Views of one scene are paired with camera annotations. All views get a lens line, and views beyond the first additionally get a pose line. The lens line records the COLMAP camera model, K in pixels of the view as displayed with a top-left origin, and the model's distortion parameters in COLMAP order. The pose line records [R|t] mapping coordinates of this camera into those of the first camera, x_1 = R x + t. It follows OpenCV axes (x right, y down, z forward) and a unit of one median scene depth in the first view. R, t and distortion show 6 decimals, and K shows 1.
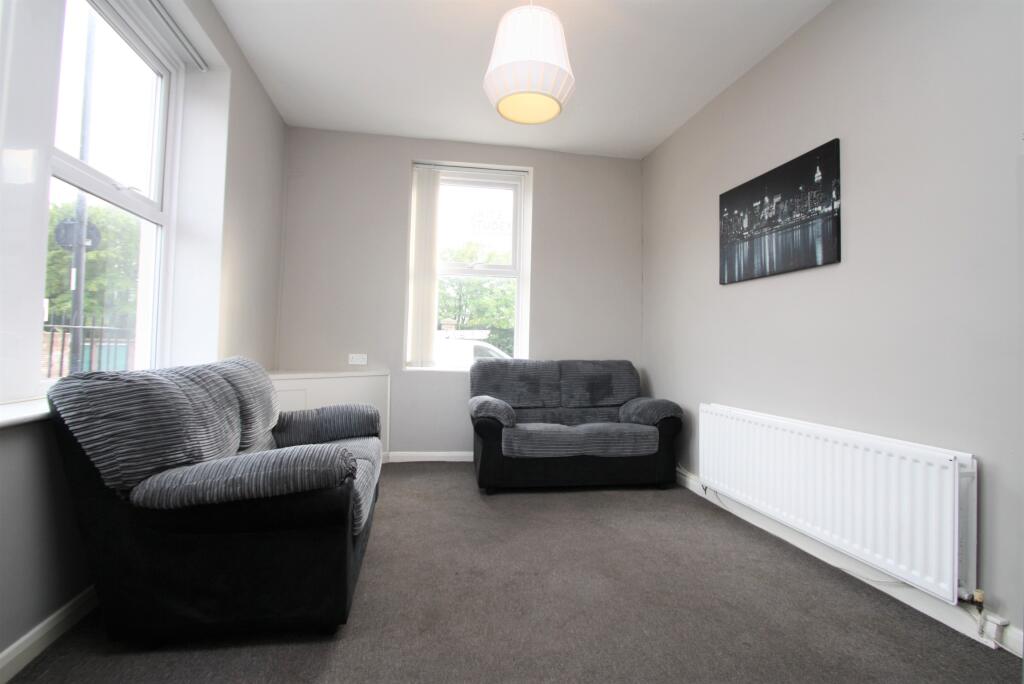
lens RADIAL K [[484.1, 0, 512.0], [0, 484.1, 342.0], [0, 0, 1]] dist [0.004358, 0.000377]
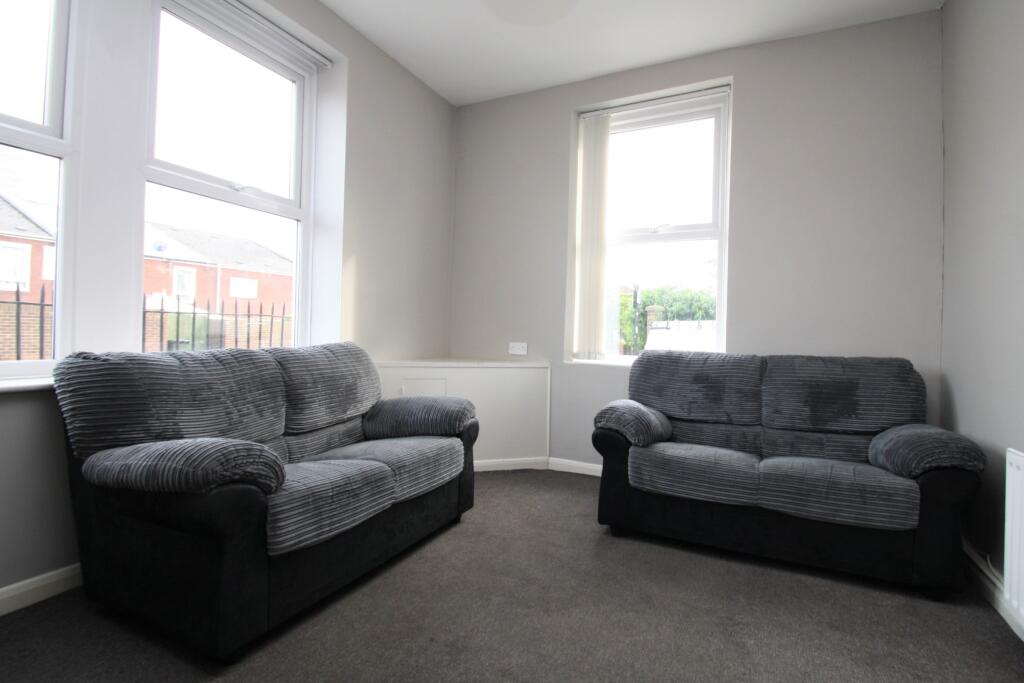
lens RADIAL K [[507.1, 0, 514.5], [0, 507.1, 335.4], [0, 0, 1]] dist [-0.001691, -0.001078]
pose [[0.813735, 0.002231, -0.581232, 0.234621], [-0.002395, 0.999997, 0.000485, 0.011923], [0.581232, 0.000997, 0.813738, 0.250461]]
